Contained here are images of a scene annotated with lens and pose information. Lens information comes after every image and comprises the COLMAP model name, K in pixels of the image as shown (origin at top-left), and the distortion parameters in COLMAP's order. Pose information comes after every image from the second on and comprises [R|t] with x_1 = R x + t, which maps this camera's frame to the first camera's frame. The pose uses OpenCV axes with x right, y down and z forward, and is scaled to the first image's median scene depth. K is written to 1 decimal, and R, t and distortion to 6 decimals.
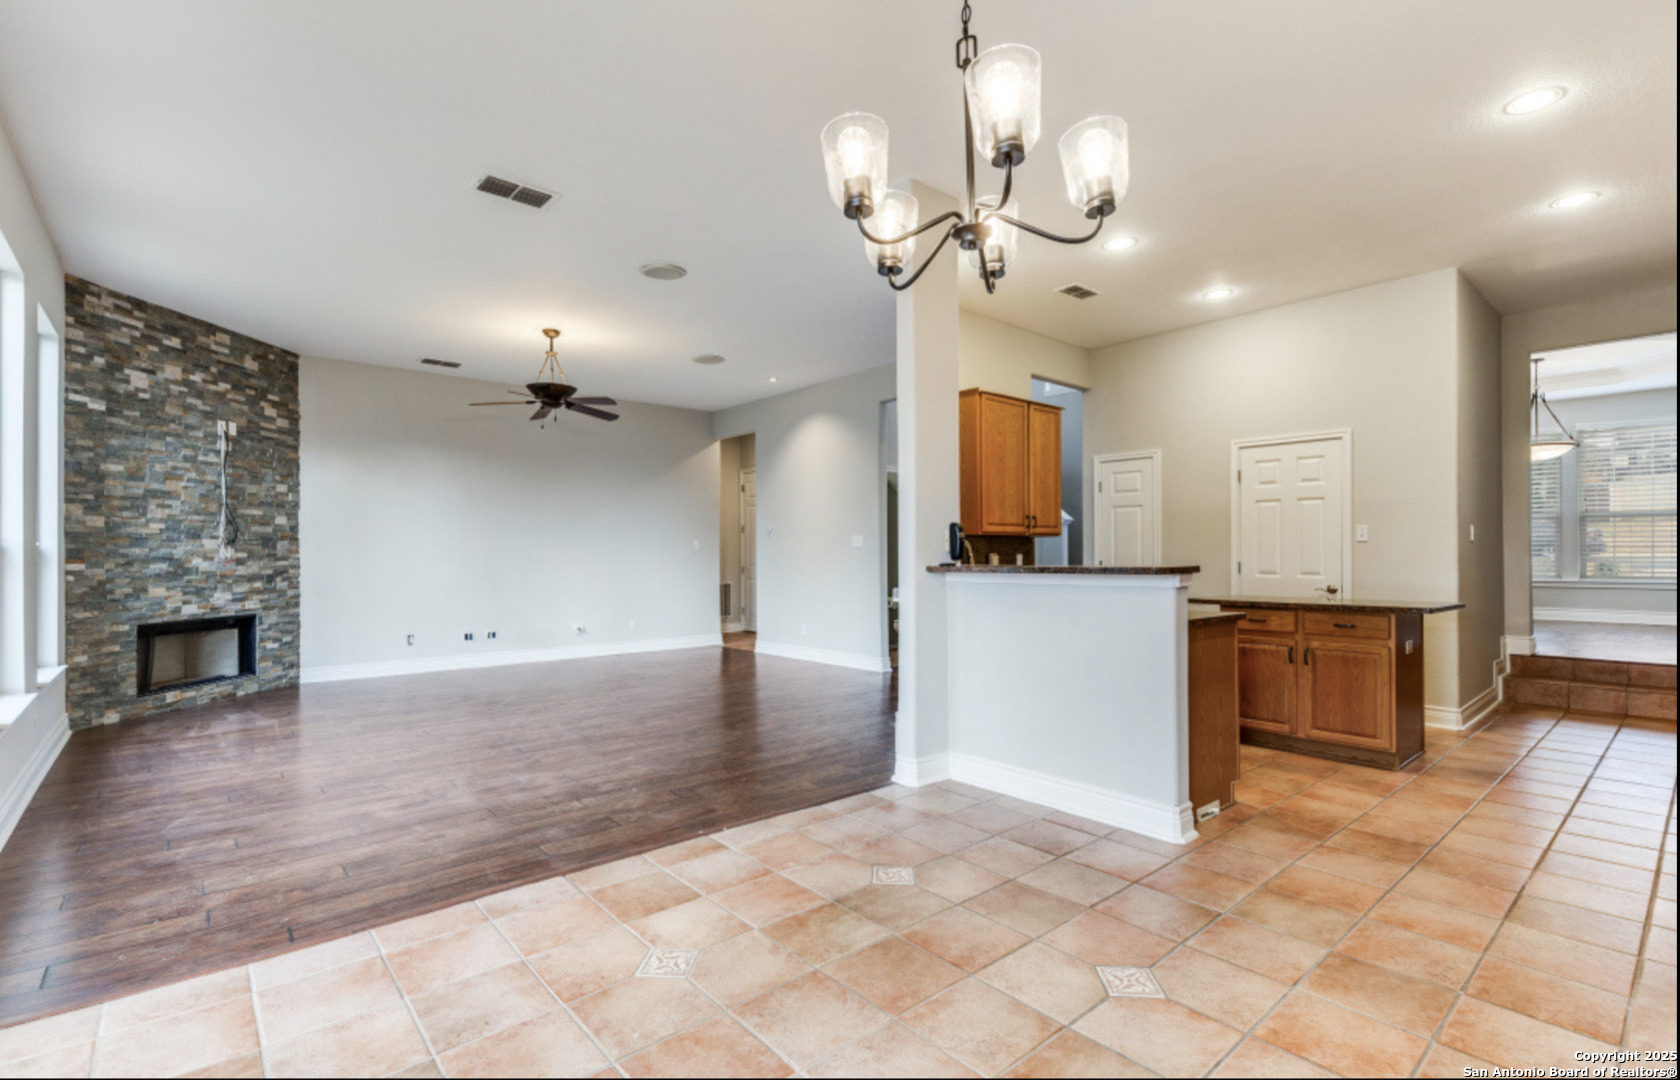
lens RADIAL K [[763.6, 0, 834.4], [0, 763.6, 549.1], [0, 0, 1]] dist [0.000128, -0.000475]
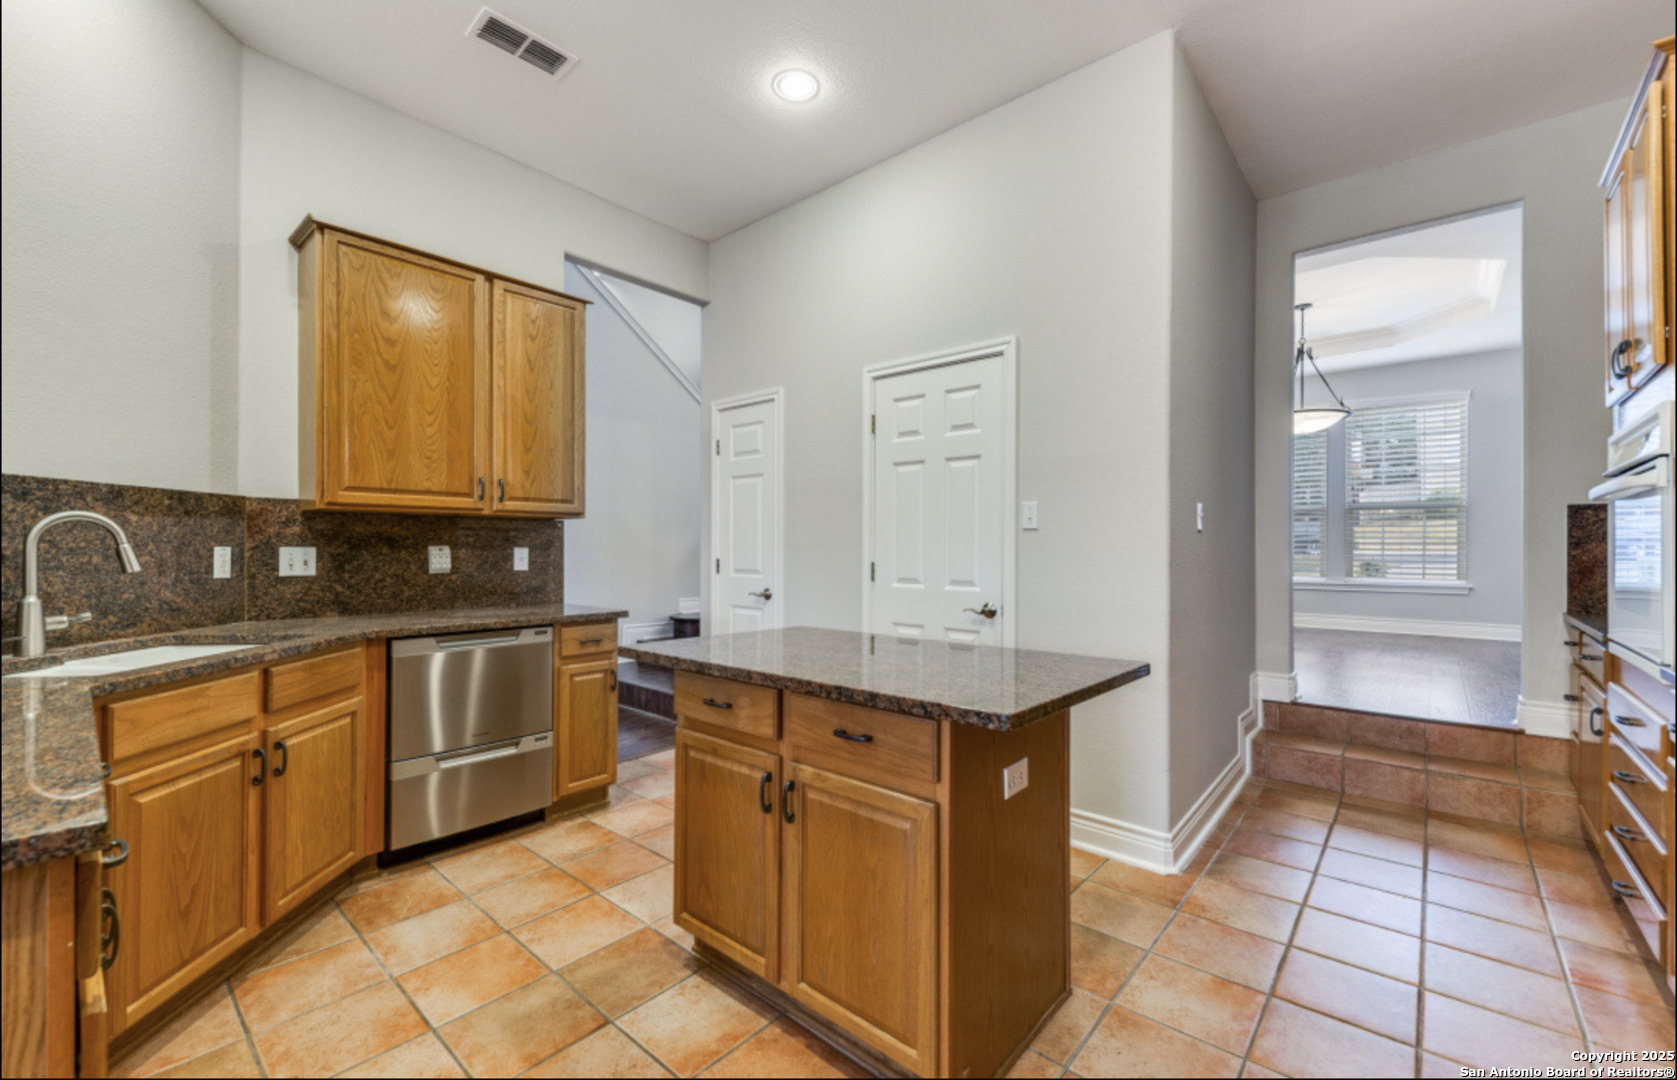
lens RADIAL K [[675.3, 0, 843.6], [0, 675.3, 541.6], [0, 0, 1]] dist [0.013857, 0.000365]
pose [[0.988884, 0.006375, 0.148553, 0.845812], [-0.006481, 0.999979, 0.000229, 0.000718], [-0.148549, -0.001189, 0.988904, 0.910474]]
